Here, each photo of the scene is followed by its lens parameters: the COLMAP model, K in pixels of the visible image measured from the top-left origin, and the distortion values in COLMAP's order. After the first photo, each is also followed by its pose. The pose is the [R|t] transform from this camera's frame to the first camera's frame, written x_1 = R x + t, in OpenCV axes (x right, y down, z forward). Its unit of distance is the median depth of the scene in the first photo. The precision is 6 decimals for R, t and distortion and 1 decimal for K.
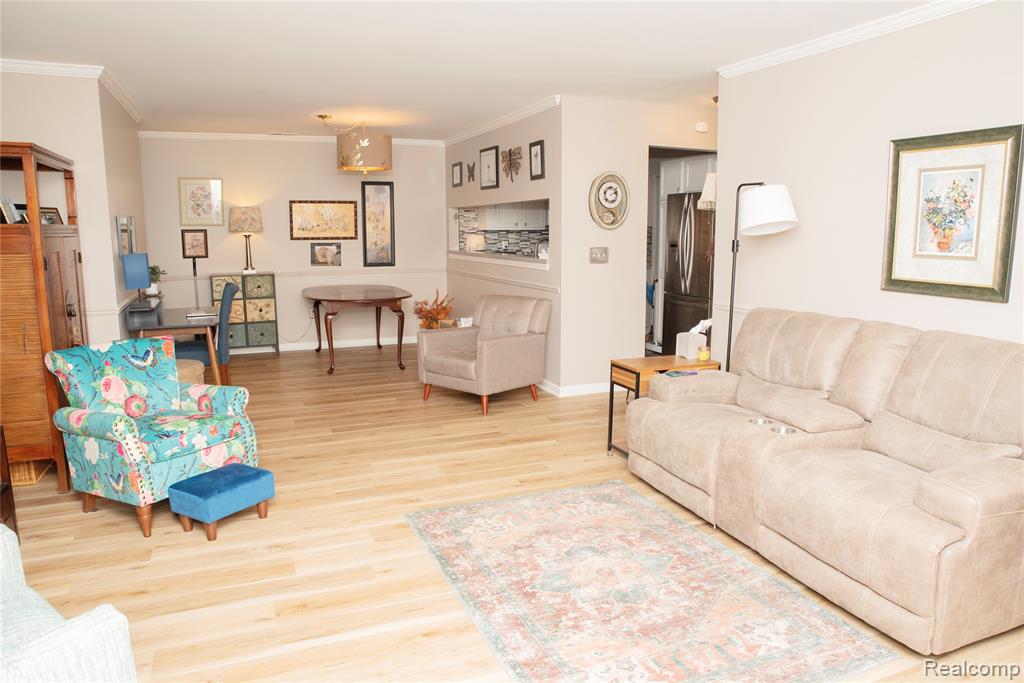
lens RADIAL K [[696.3, 0, 520.6], [0, 696.3, 341.5], [0, 0, 1]] dist [-0.141109, 0.097255]
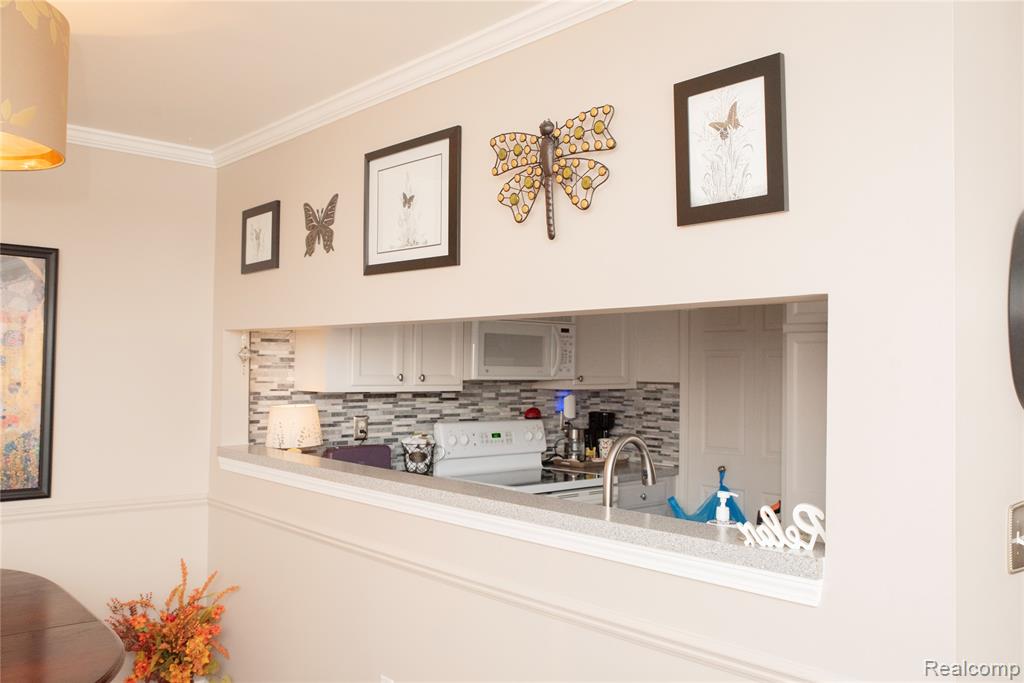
lens RADIAL K [[851.8, 0, 529.7], [0, 851.8, 339.7], [0, 0, 1]] dist [-0.096929, 0.115836]
pose [[0.940436, 0.025142, 0.339039, -0.117586], [0.040794, 0.981711, -0.185956, -0.113761], [-0.337513, 0.188711, 0.922211, 0.616140]]
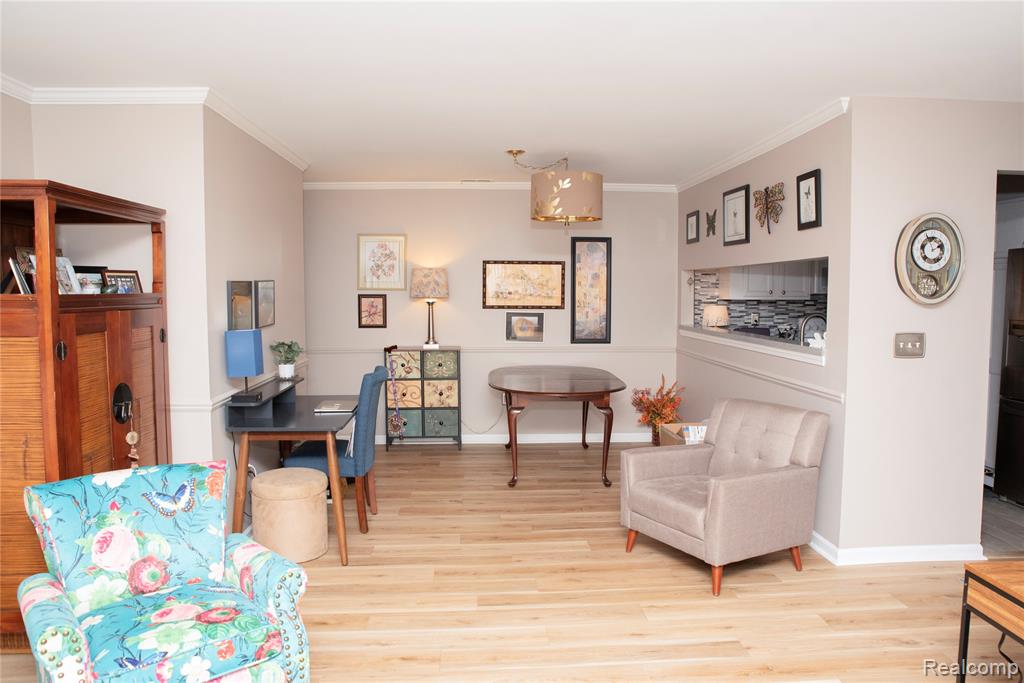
lens RADIAL K [[712.3, 0, 521.2], [0, 712.3, 341.6], [0, 0, 1]] dist [-0.138979, 0.087624]
pose [[0.943700, 0.024600, -0.329887, -0.011475], [-0.054086, 0.995286, -0.080502, -0.046031], [0.326351, 0.093812, 0.940582, 0.233843]]
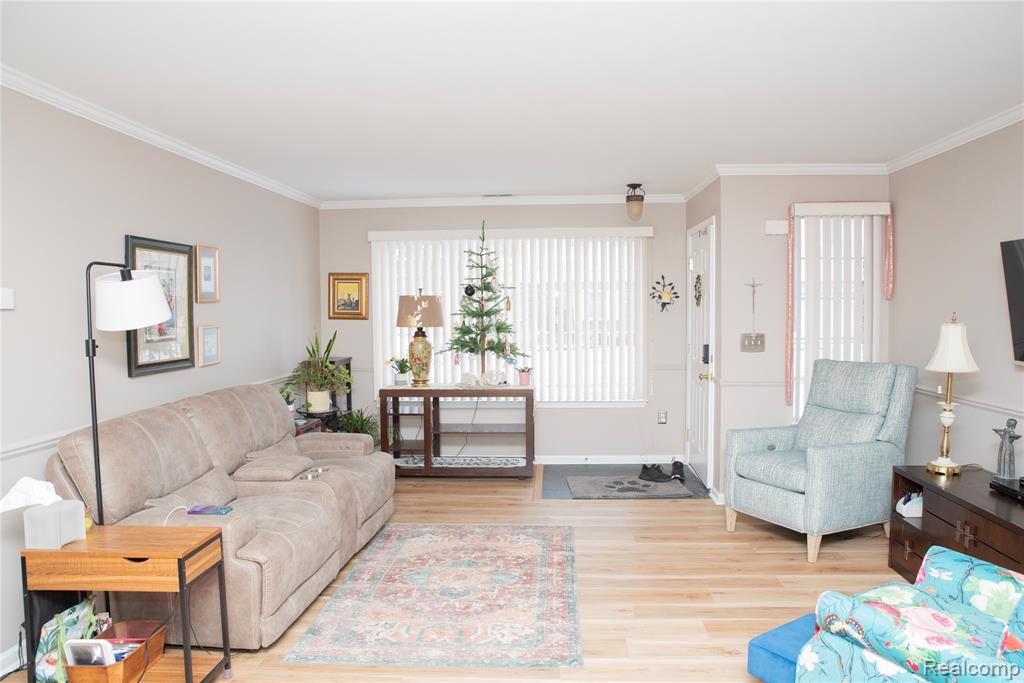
lens RADIAL K [[696.3, 0, 520.6], [0, 696.3, 341.5], [0, 0, 1]] dist [-0.141109, 0.097255]
pose [[-0.898496, -0.010139, 0.438865, -0.209116], [0.084670, 0.976958, 0.195916, -0.132044], [-0.430739, 0.213188, -0.876935, 0.767944]]
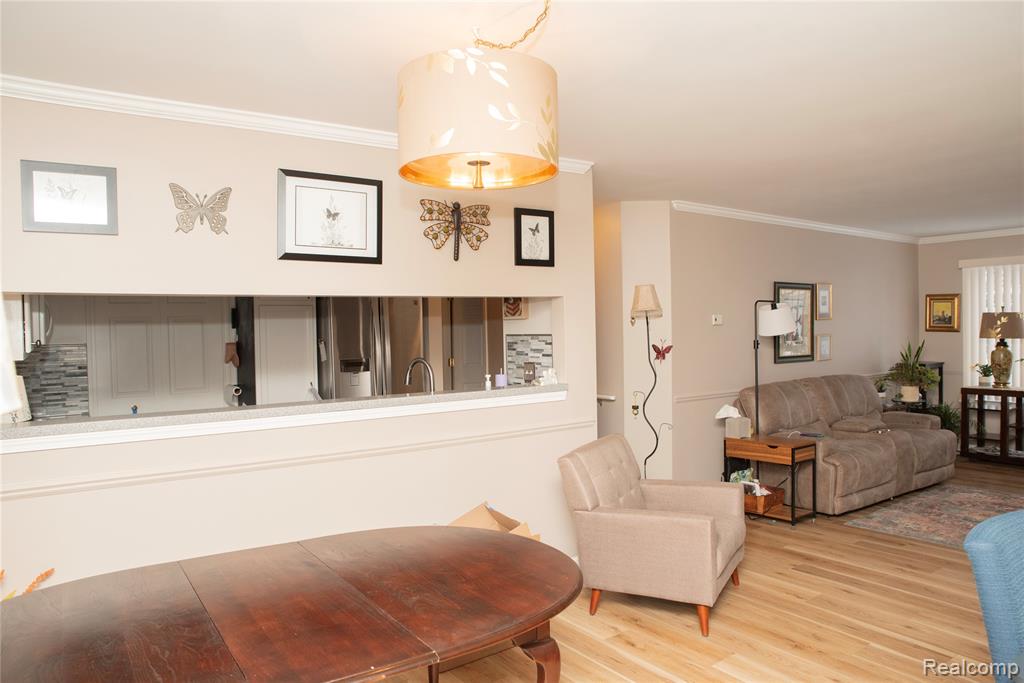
lens RADIAL K [[696.3, 0, 520.6], [0, 696.3, 341.5], [0, 0, 1]] dist [-0.141109, 0.097255]
pose [[-0.225453, -0.012627, 0.974172, -0.502707], [0.177365, 0.982674, 0.053785, -0.165212], [-0.957973, 0.184910, -0.219308, 0.956183]]
